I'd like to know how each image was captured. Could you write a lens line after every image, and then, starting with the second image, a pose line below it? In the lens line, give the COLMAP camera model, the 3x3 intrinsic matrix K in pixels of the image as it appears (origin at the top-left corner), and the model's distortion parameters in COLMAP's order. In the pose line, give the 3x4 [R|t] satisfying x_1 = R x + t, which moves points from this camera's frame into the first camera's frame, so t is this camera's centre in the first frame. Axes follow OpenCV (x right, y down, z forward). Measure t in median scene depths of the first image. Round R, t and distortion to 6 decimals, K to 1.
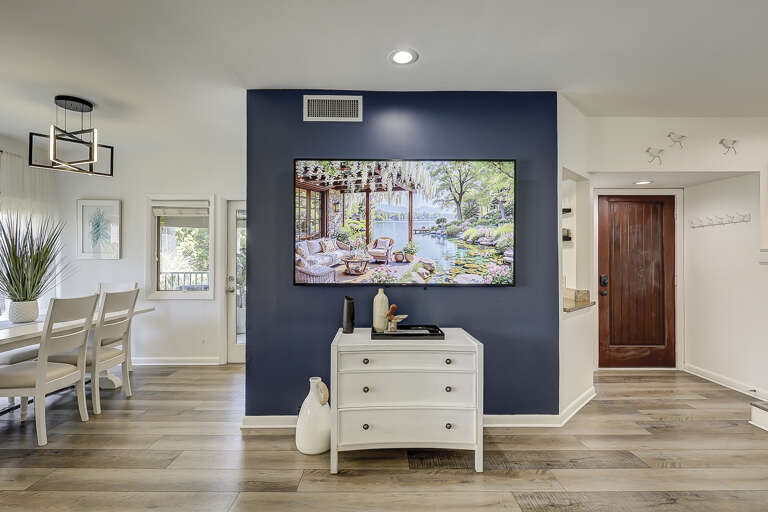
lens RADIAL K [[378.2, 0, 382.9], [0, 378.2, 259.6], [0, 0, 1]] dist [-0.010384, 0.001012]
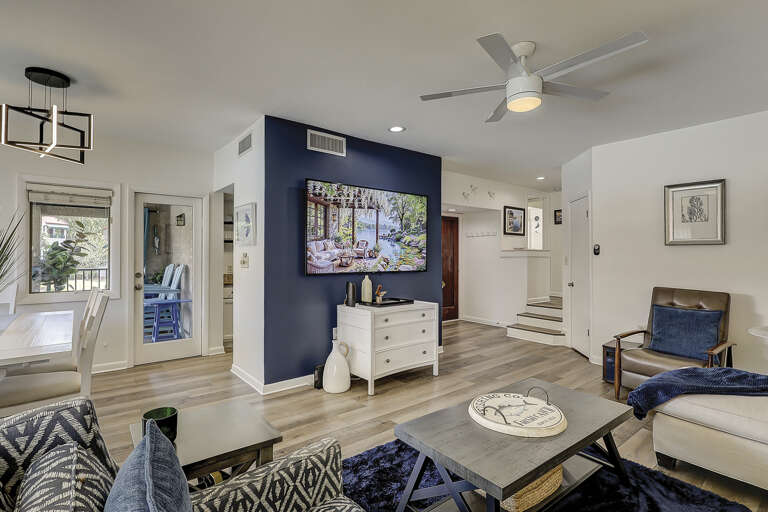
lens RADIAL K [[378.2, 0, 379.8], [0, 378.2, 253.9], [0, 0, 1]] dist [-0.010384, 0.001012]
pose [[0.784732, 0.002443, 0.619830, -0.846933], [-0.002621, 0.999996, -0.000623, -0.005794], [-0.619830, -0.001136, 0.784736, -0.183482]]
